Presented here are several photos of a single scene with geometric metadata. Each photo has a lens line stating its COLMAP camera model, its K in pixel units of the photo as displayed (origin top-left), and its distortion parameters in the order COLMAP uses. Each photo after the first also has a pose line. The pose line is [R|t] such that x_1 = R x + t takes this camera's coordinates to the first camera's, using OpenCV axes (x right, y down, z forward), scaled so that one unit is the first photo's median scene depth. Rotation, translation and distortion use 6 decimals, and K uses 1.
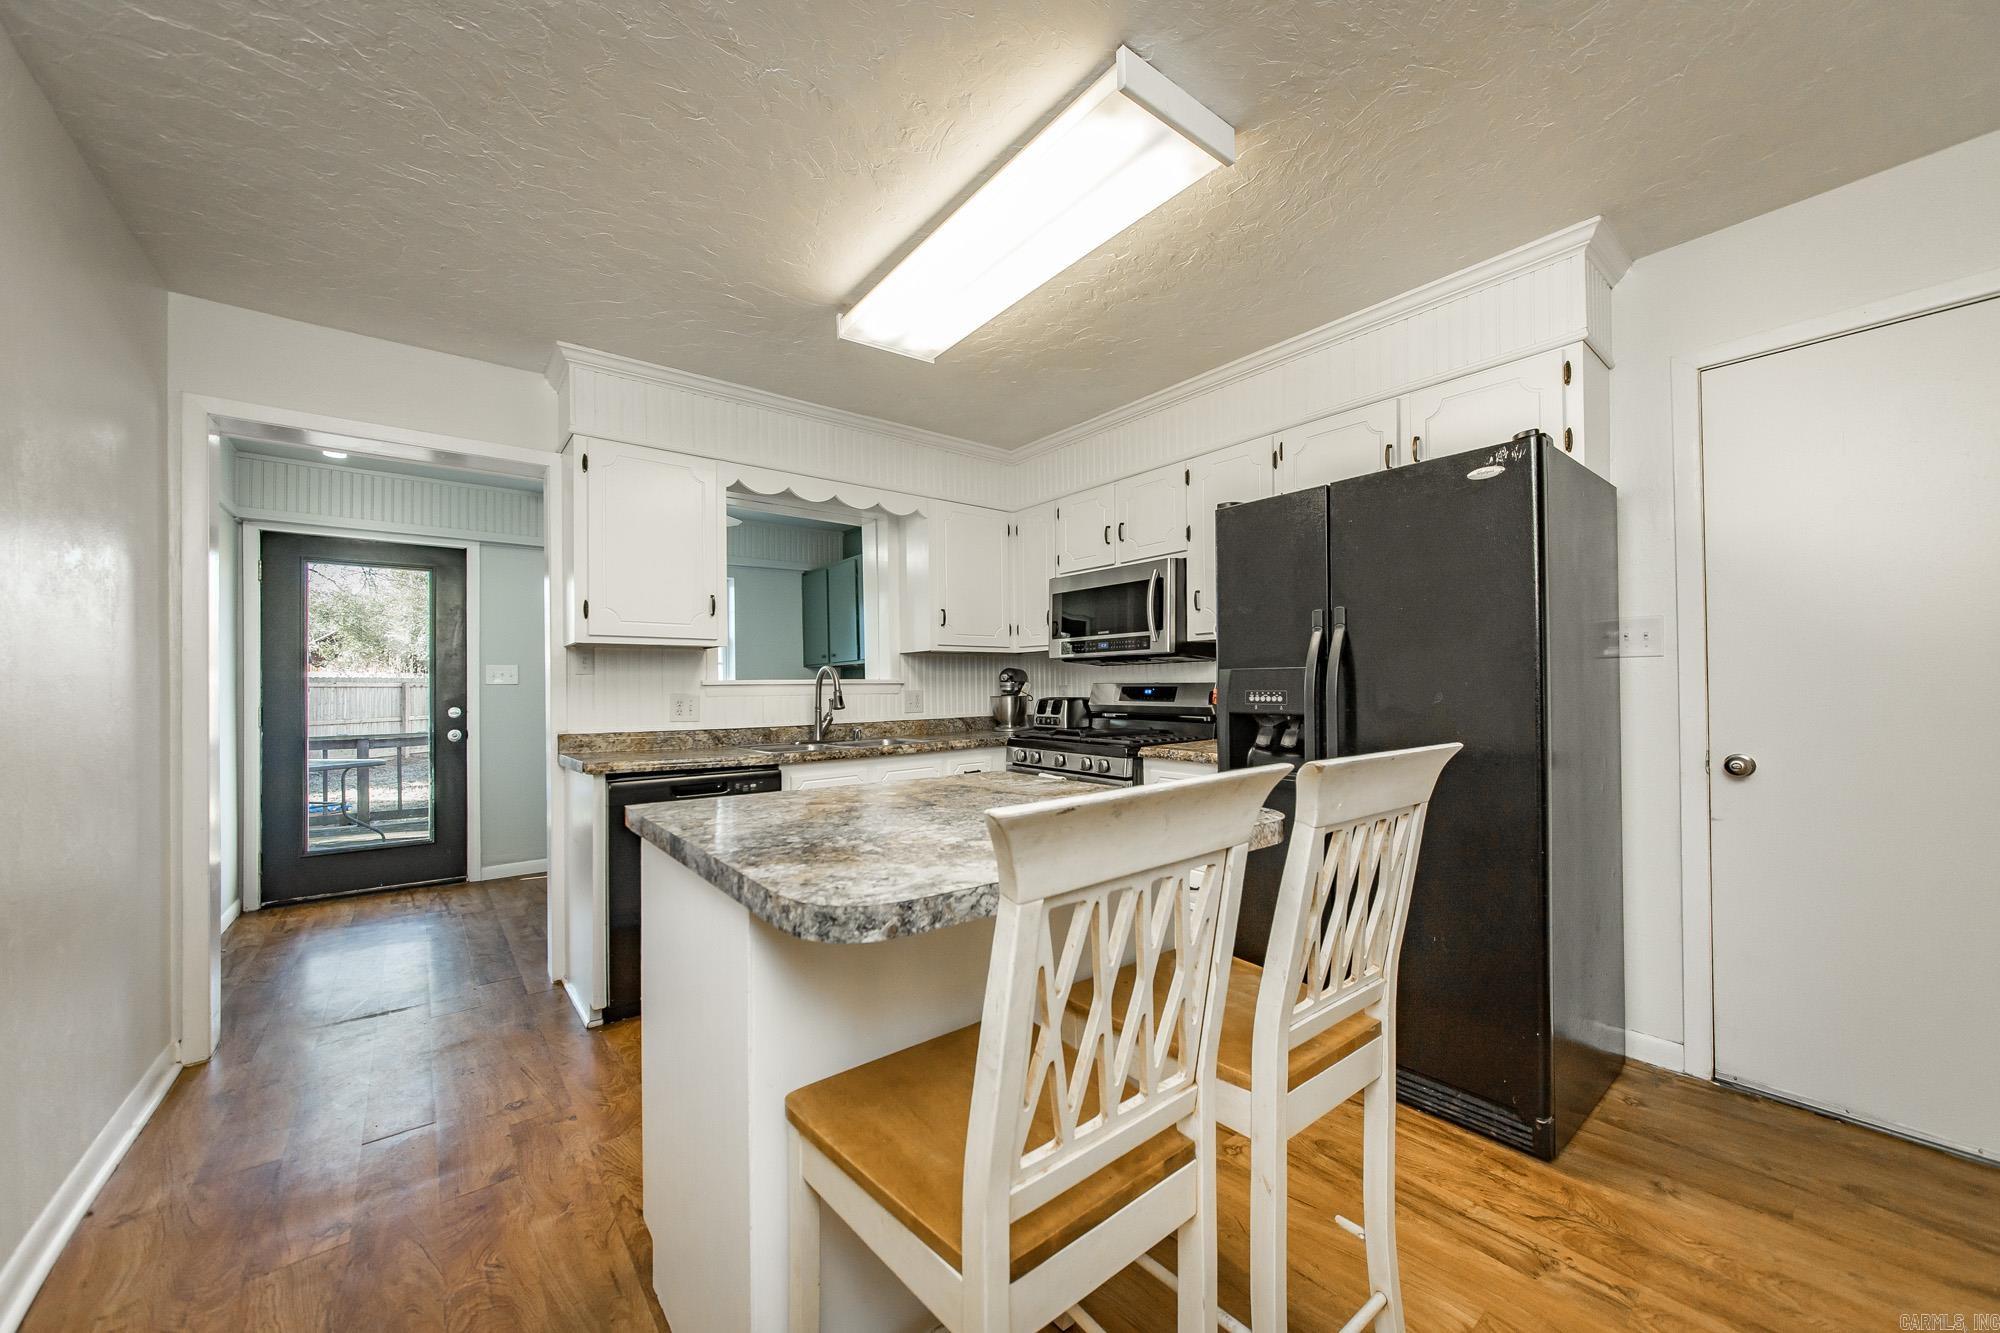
lens RADIAL K [[726.1, 0, 997.1], [0, 726.1, 677.3], [0, 0, 1]] dist [-0.003662, 0.000362]
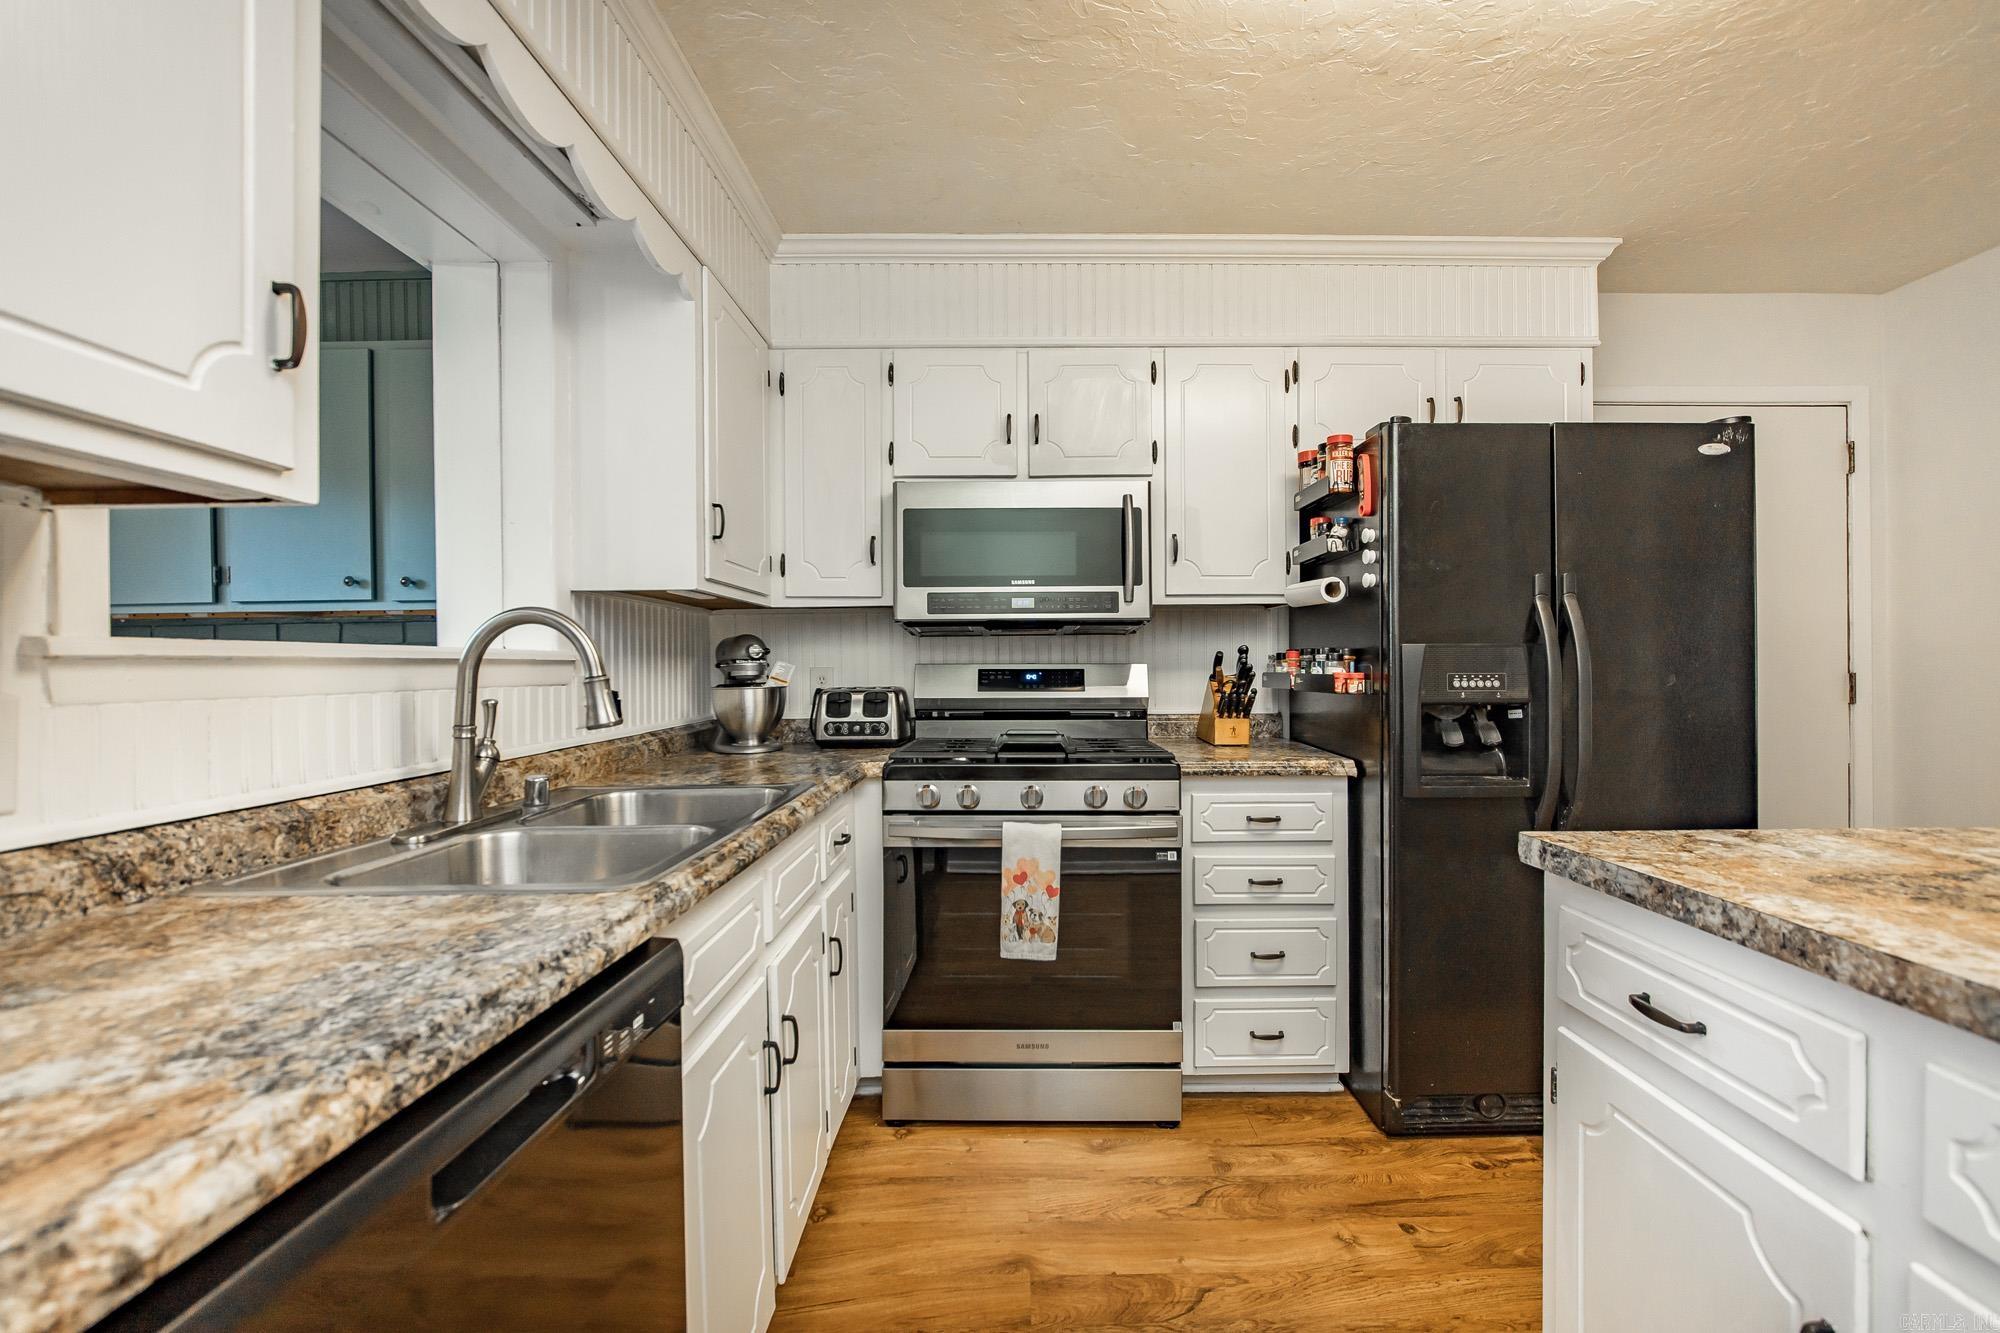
lens RADIAL K [[804.8, 0, 1030.7], [0, 804.8, 666.1], [0, 0, 1]] dist [-0.017075, 0.000995]
pose [[0.617458, 0.006126, 0.786580, -0.362881], [-0.009255, 0.999957, -0.000522, 0.009726], [-0.786549, -0.006957, 0.617489, 0.522985]]
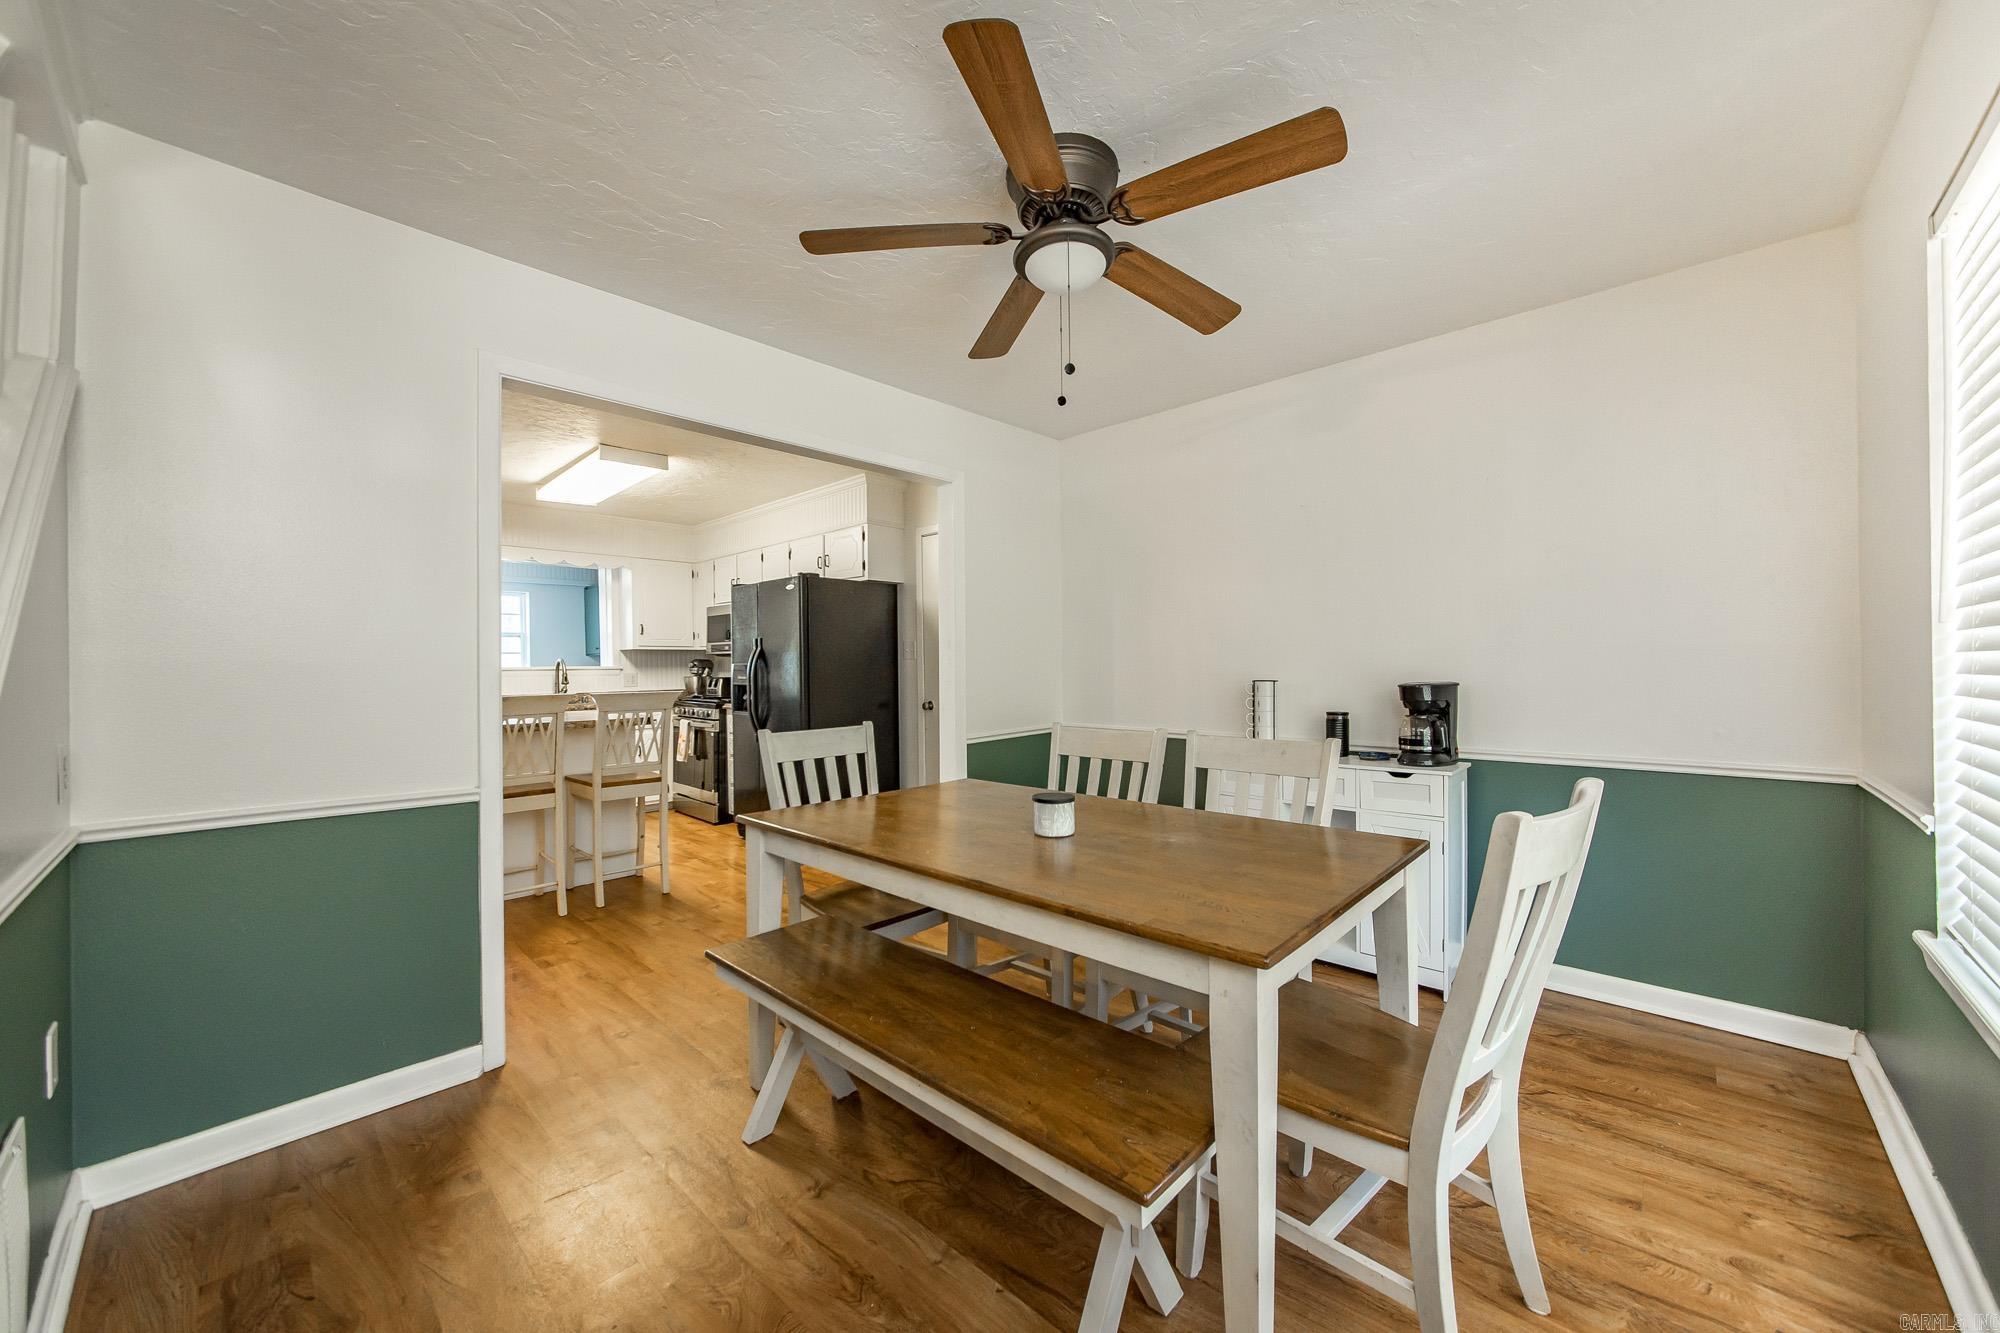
lens RADIAL K [[726.1, 0, 993.1], [0, 726.1, 675.7], [0, 0, 1]] dist [-0.003662, 0.000362]
pose [[0.989852, -0.002815, 0.142073, 0.501257], [-0.000486, 0.999731, 0.023197, -0.015632], [-0.142100, -0.023031, 0.989584, -0.795019]]
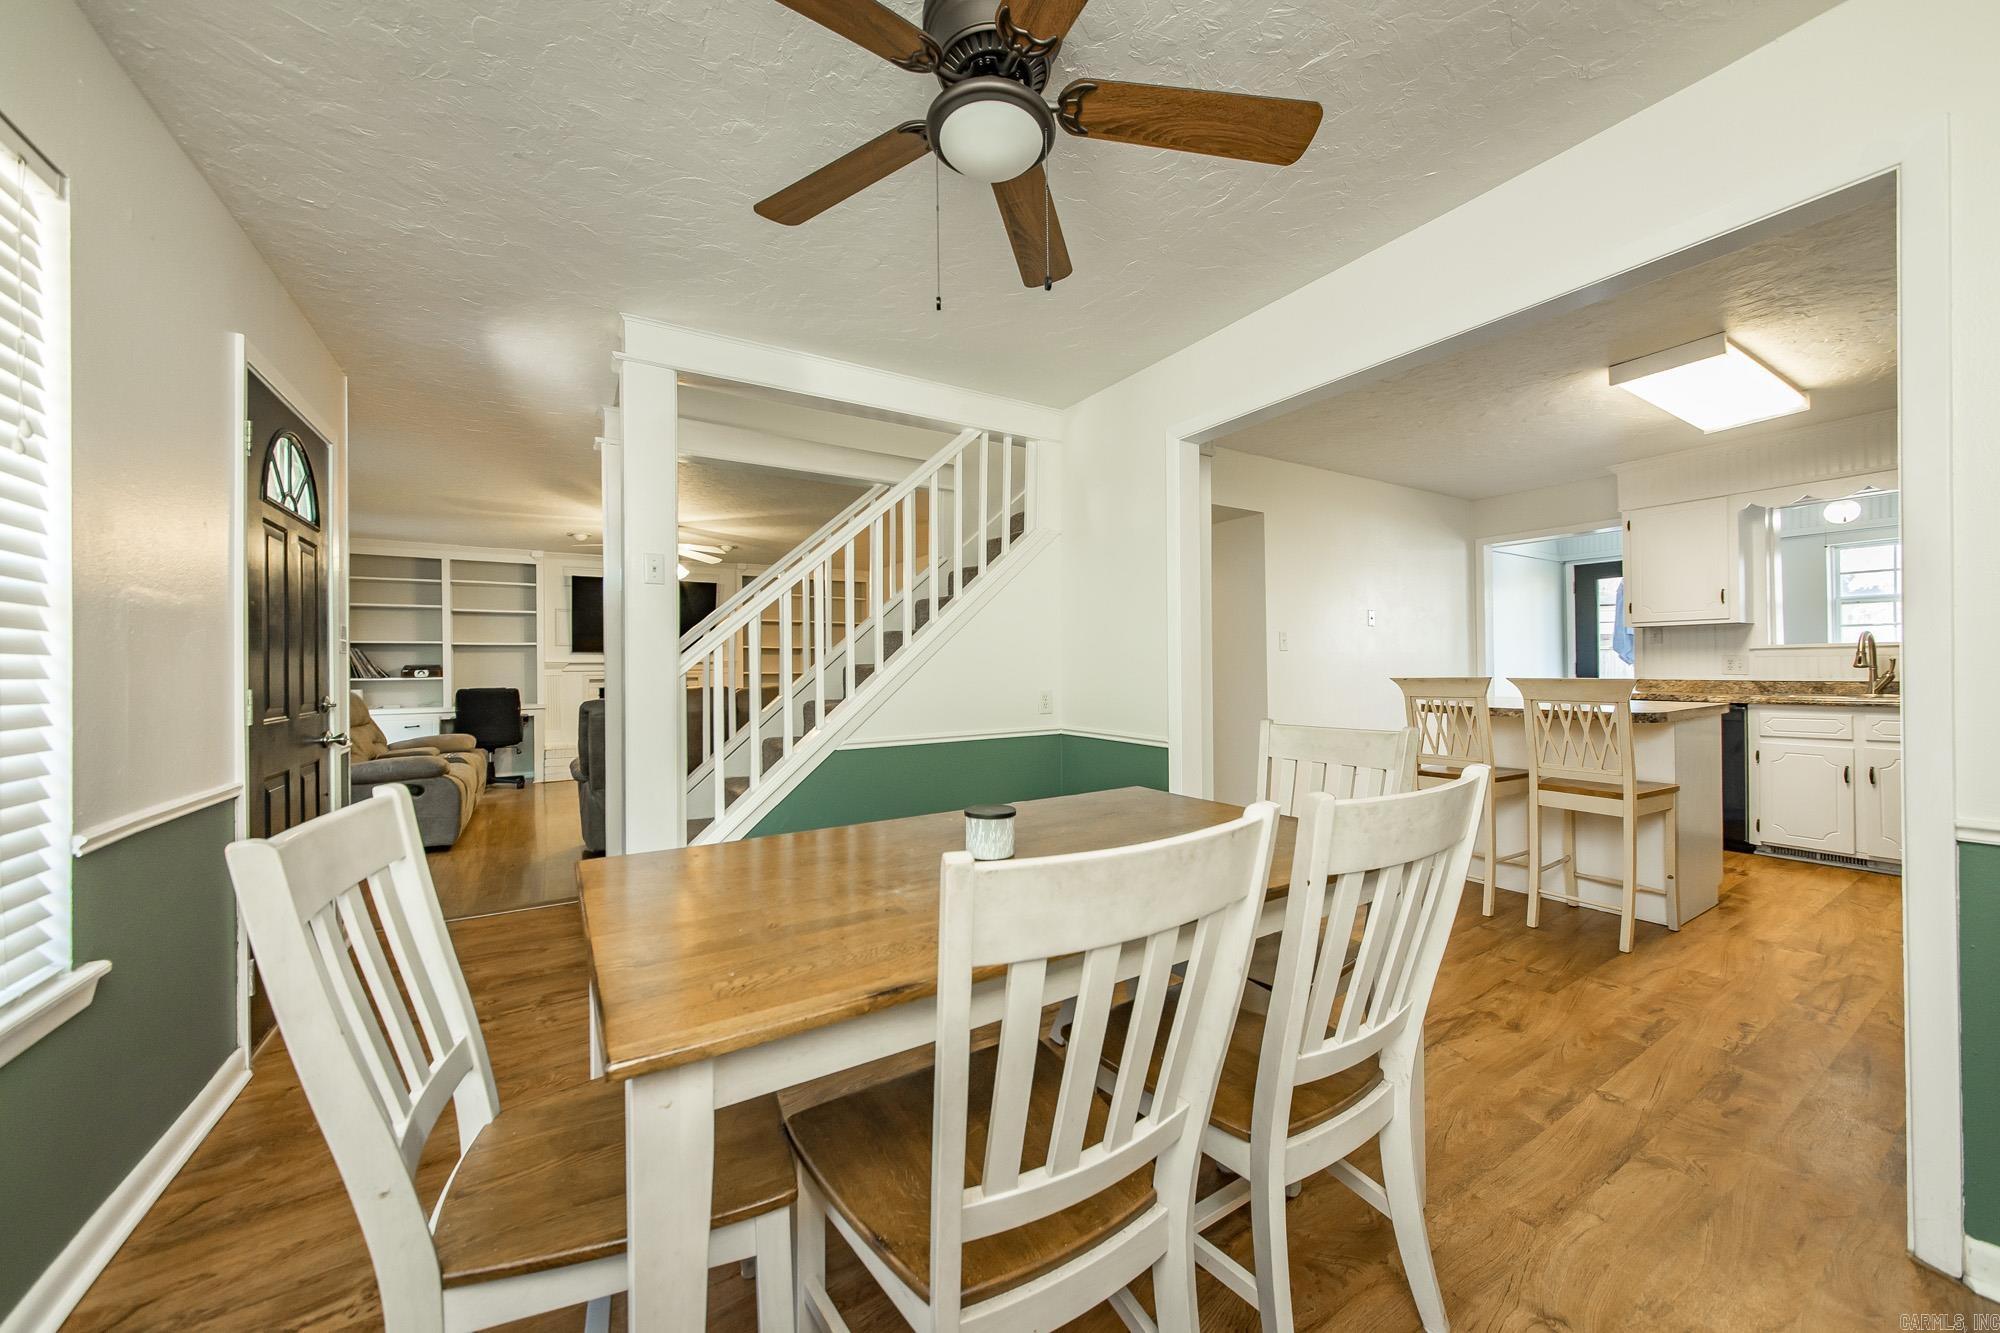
lens RADIAL K [[726.1, 0, 990.9], [0, 726.1, 659.9], [0, 0, 1]] dist [-0.003662, 0.000362]
pose [[-0.112507, 0.000549, -0.993651, 1.026557], [0.027361, 0.999622, -0.002545, -0.004232], [0.993274, -0.027474, -0.112480, -0.269711]]
